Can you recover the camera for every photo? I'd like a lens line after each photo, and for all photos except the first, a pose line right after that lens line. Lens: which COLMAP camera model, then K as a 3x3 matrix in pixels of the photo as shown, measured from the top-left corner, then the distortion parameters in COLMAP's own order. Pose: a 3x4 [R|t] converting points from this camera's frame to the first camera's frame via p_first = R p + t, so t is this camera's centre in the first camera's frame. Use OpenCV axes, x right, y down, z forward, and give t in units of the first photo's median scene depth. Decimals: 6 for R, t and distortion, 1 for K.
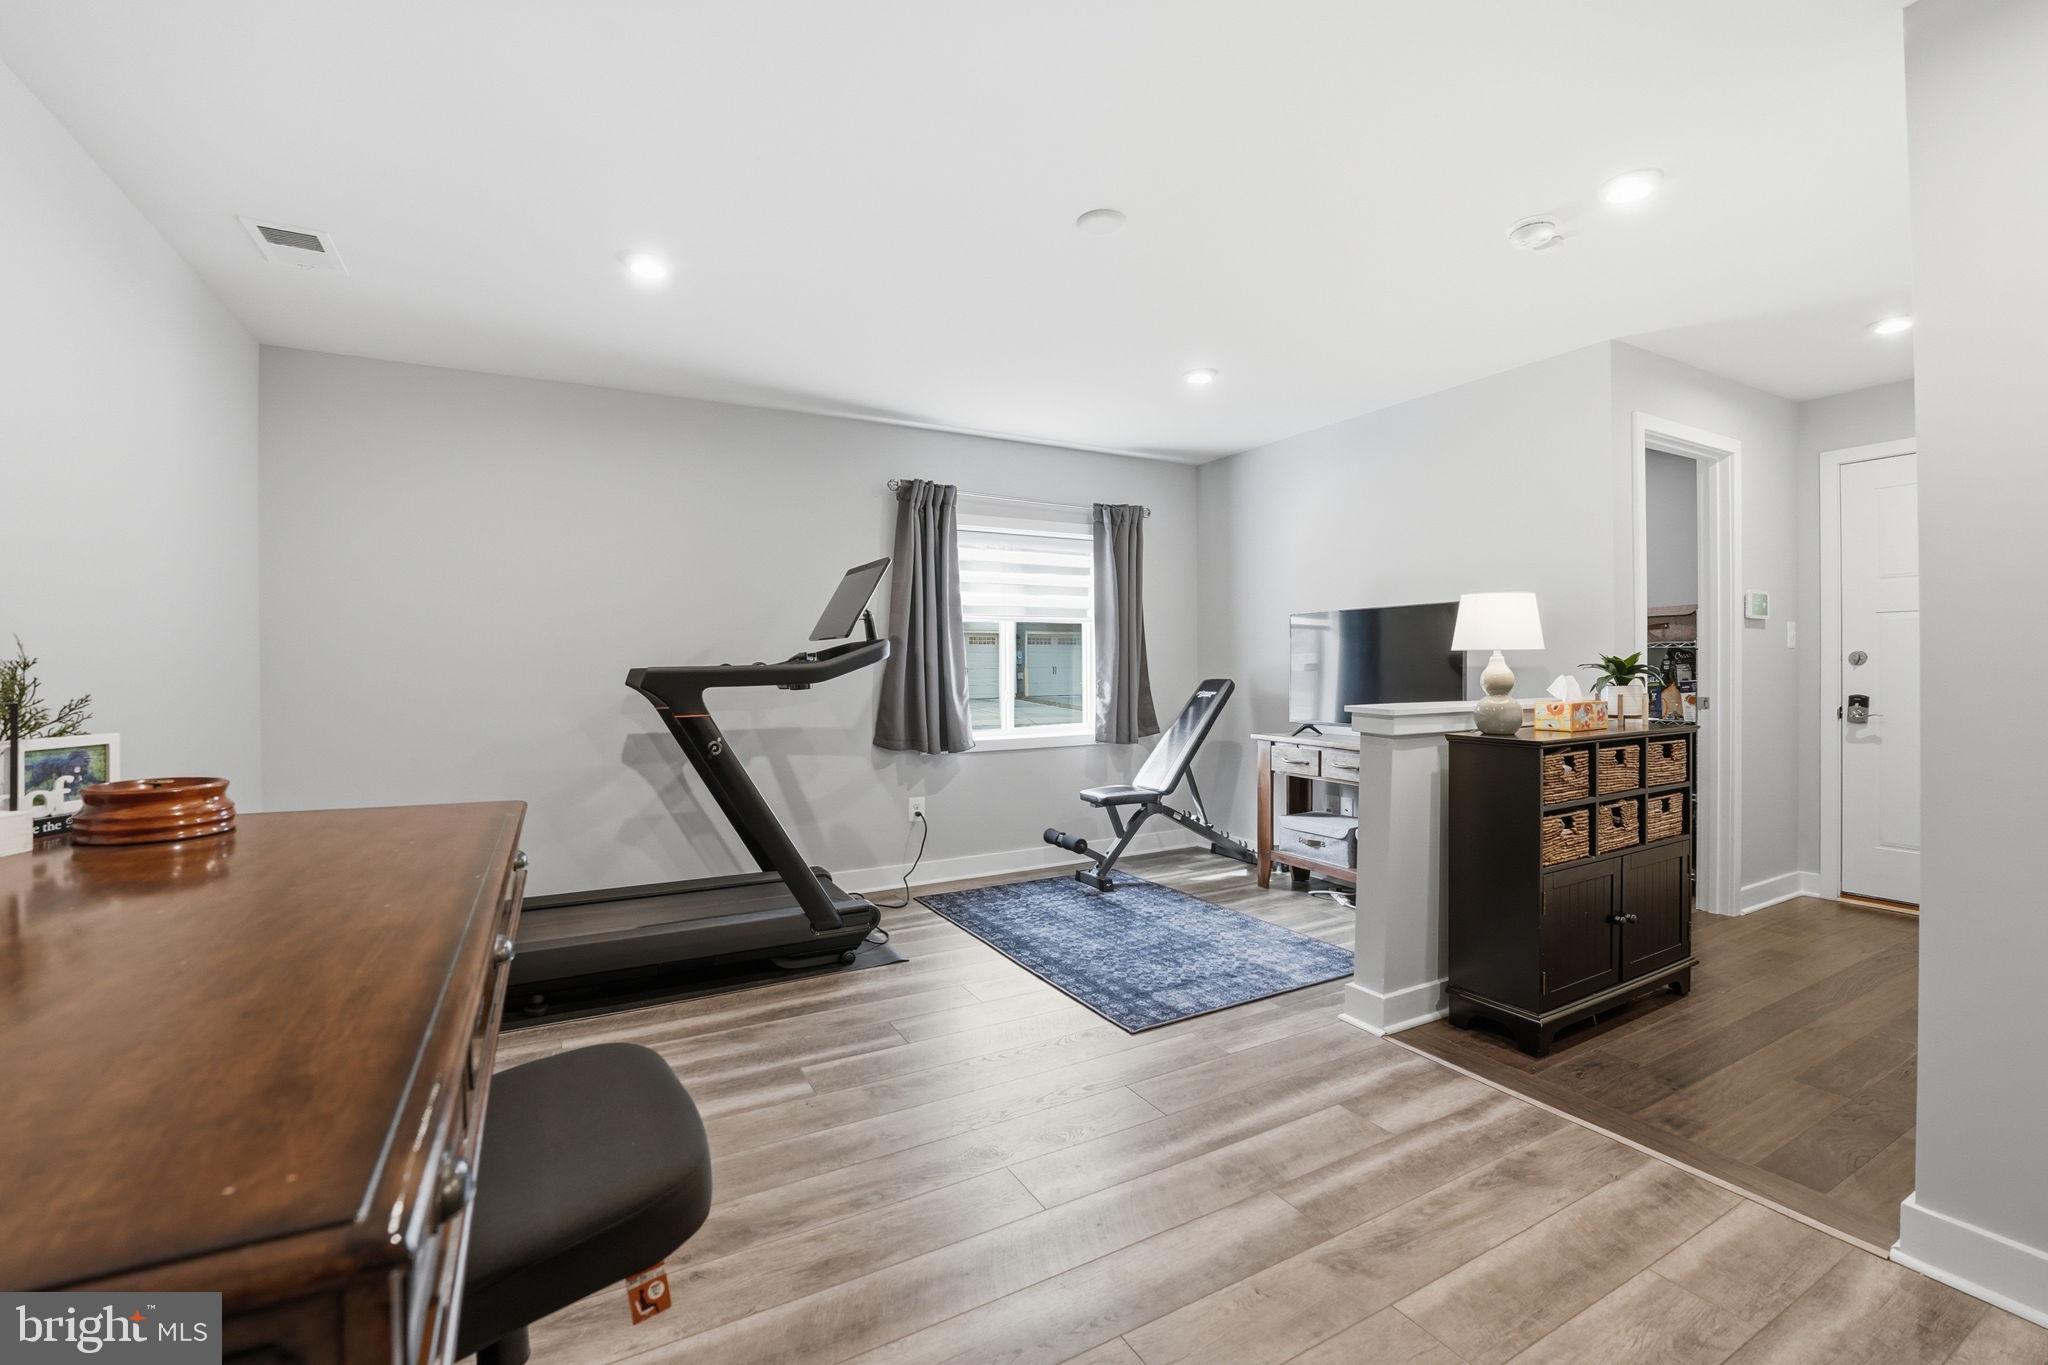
lens RADIAL K [[838.4, 0, 1012.6], [0, 838.4, 679.8], [0, 0, 1]] dist [-0.014556, 0.000193]
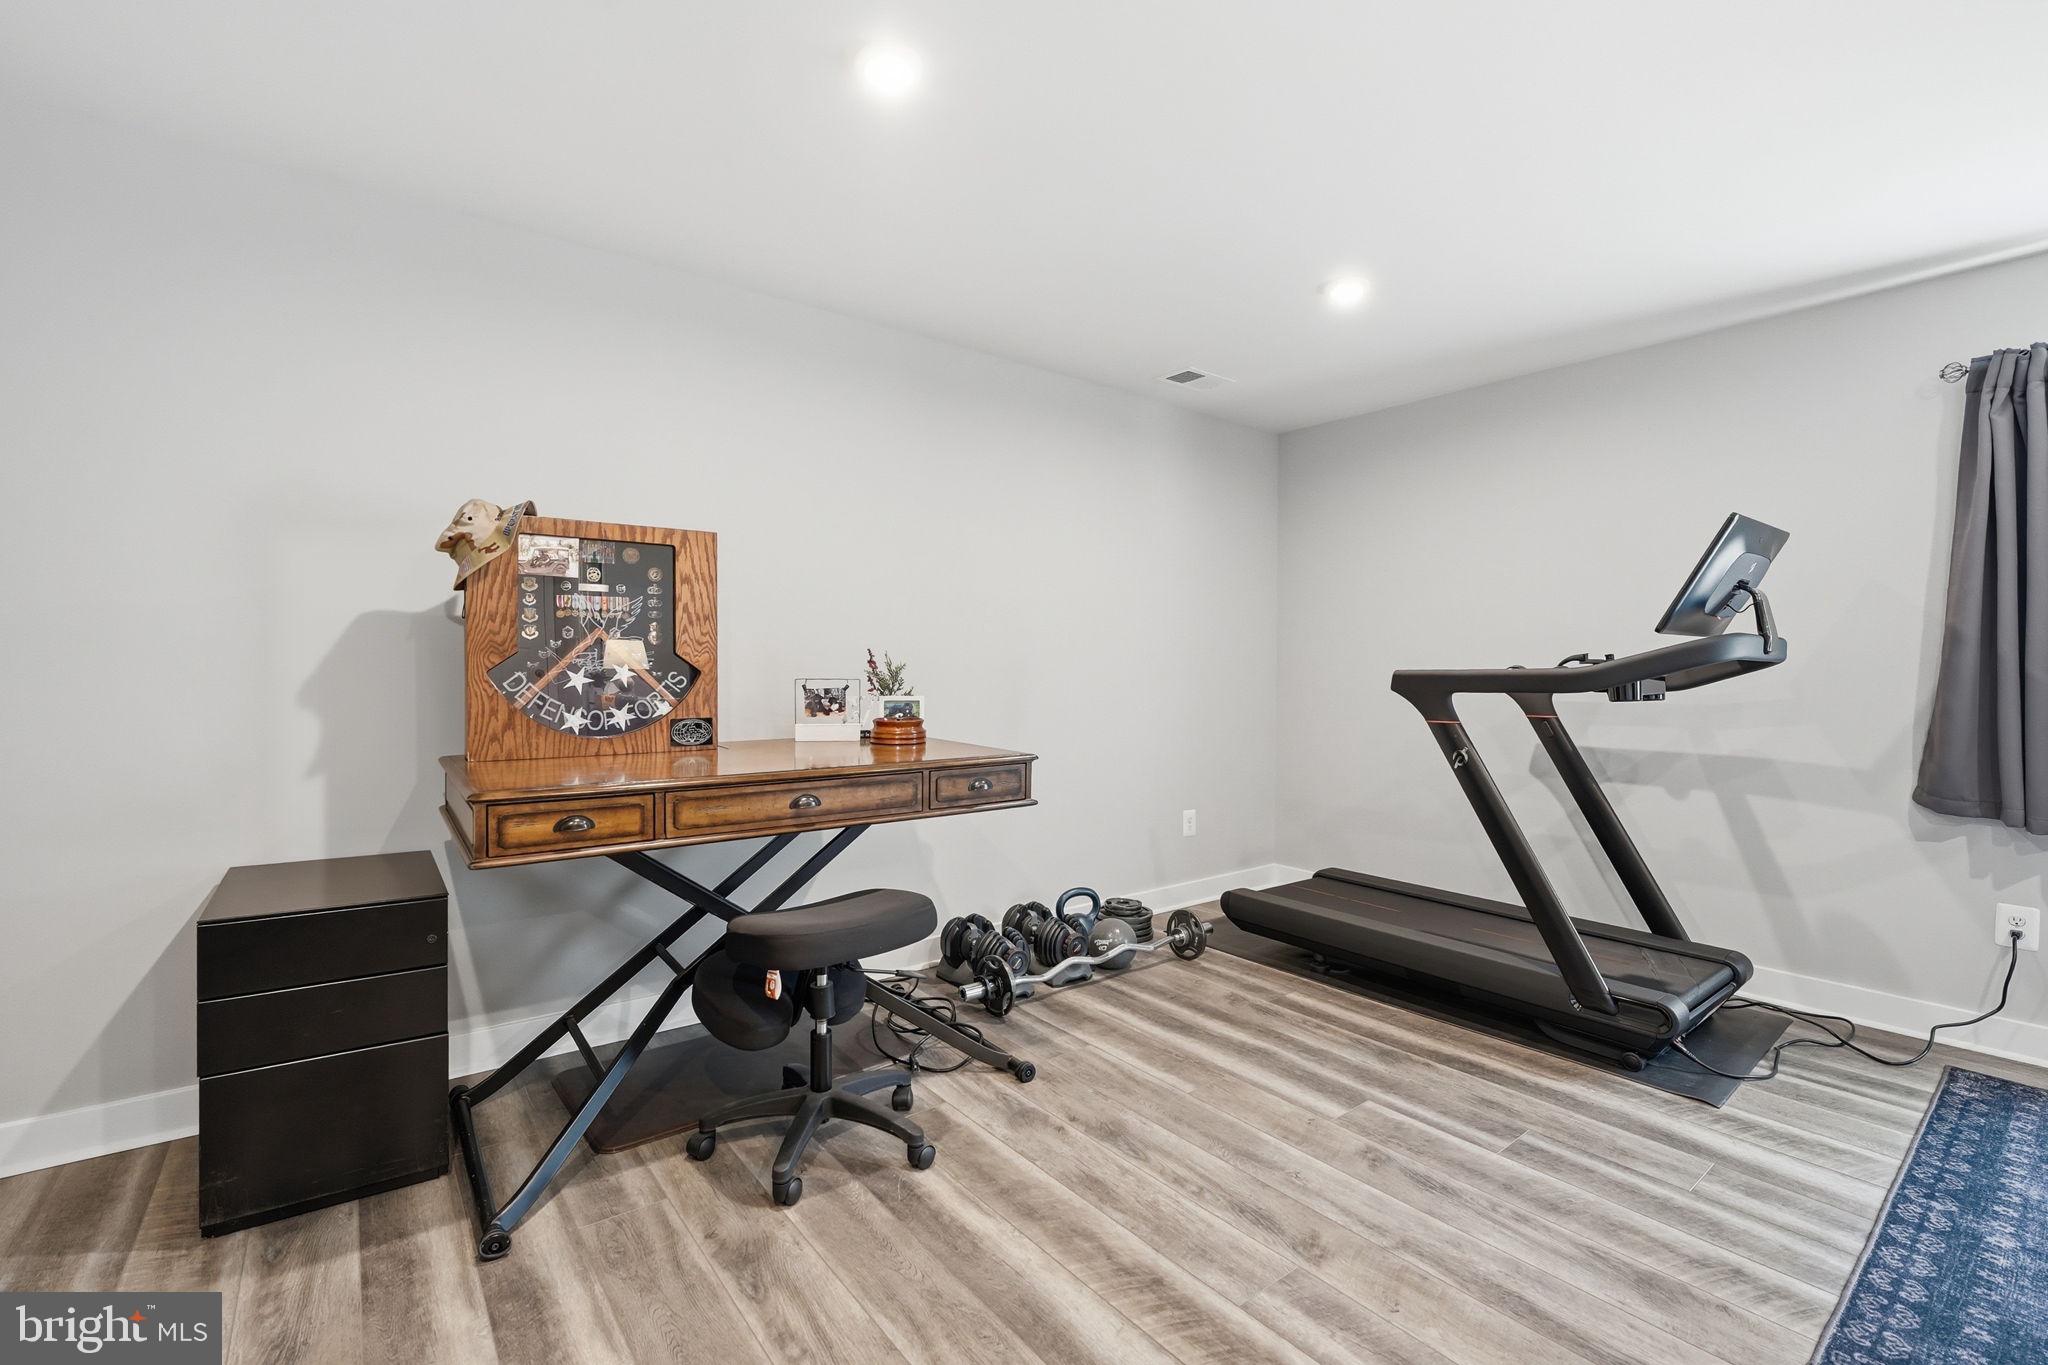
lens RADIAL K [[838.4, 0, 1012.3], [0, 838.4, 672.6], [0, 0, 1]] dist [-0.014556, 0.000193]
pose [[0.190372, 0.006173, -0.981693, 0.442762], [-0.025568, 0.999672, 0.001328, -0.001339], [0.981379, 0.024847, 0.190467, 0.324443]]
